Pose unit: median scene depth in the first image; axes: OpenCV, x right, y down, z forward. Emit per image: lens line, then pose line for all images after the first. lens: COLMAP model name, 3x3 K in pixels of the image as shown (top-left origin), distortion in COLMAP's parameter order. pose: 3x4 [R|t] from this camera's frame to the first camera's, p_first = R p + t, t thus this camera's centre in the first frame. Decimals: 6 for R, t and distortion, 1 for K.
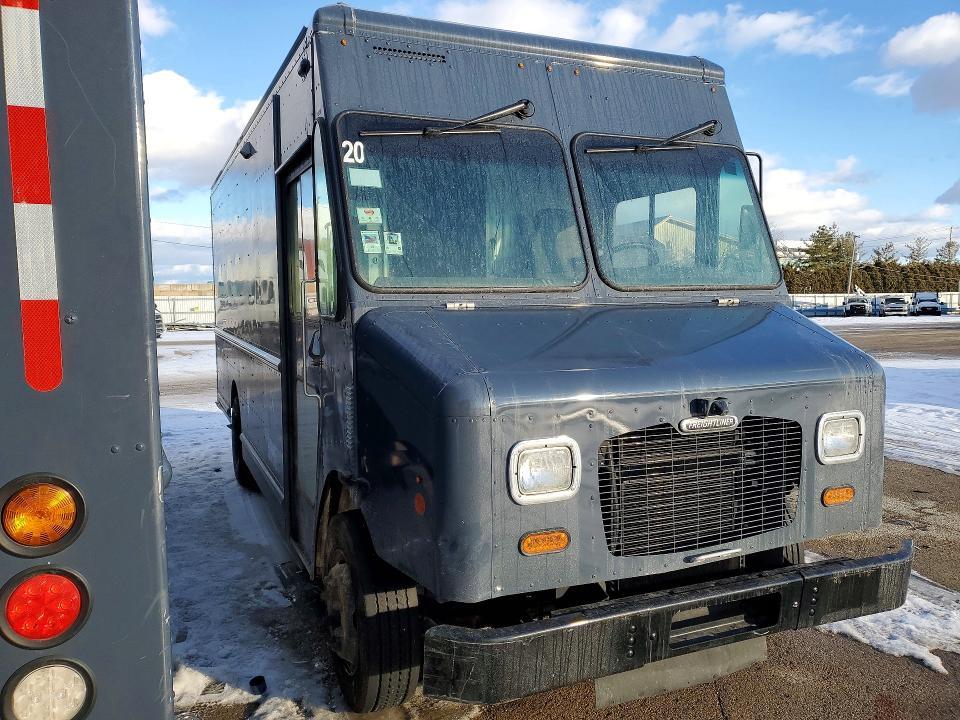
lens RADIAL K [[737.3, 0, 481.9], [0, 737.3, 363.7], [0, 0, 1]] dist [0.025969, -0.014205]
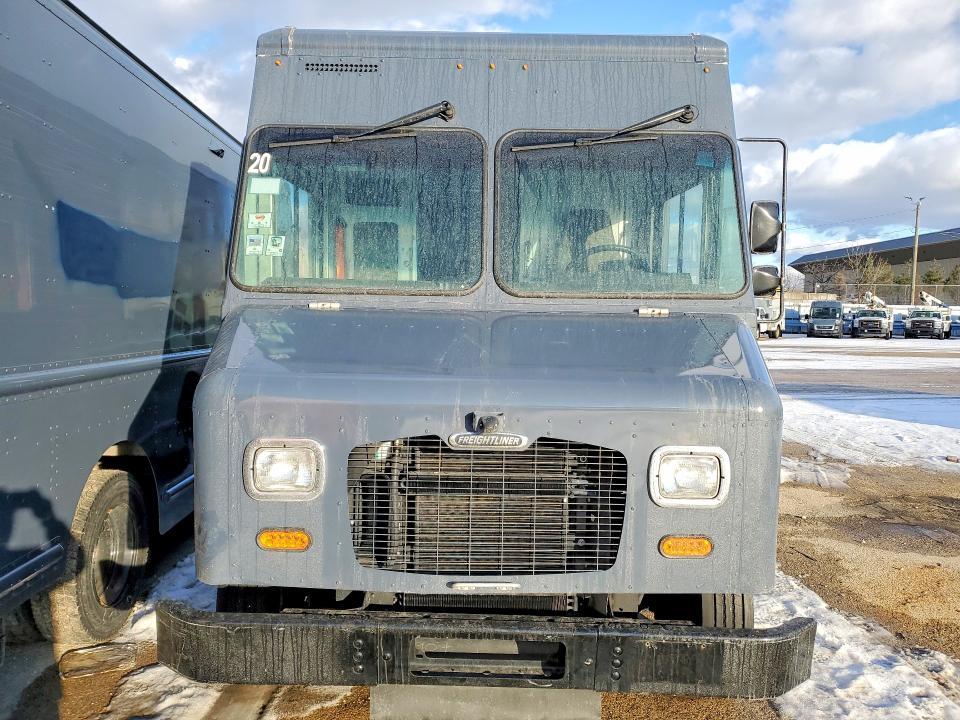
lens RADIAL K [[737.3, 0, 483.2], [0, 737.3, 356.7], [0, 0, 1]] dist [0.025969, -0.014205]
pose [[0.914612, 0.056959, -0.400300, 0.603380], [-0.063127, 0.998003, -0.002227, -0.019363], [0.399373, 0.027307, 0.916382, 0.141784]]
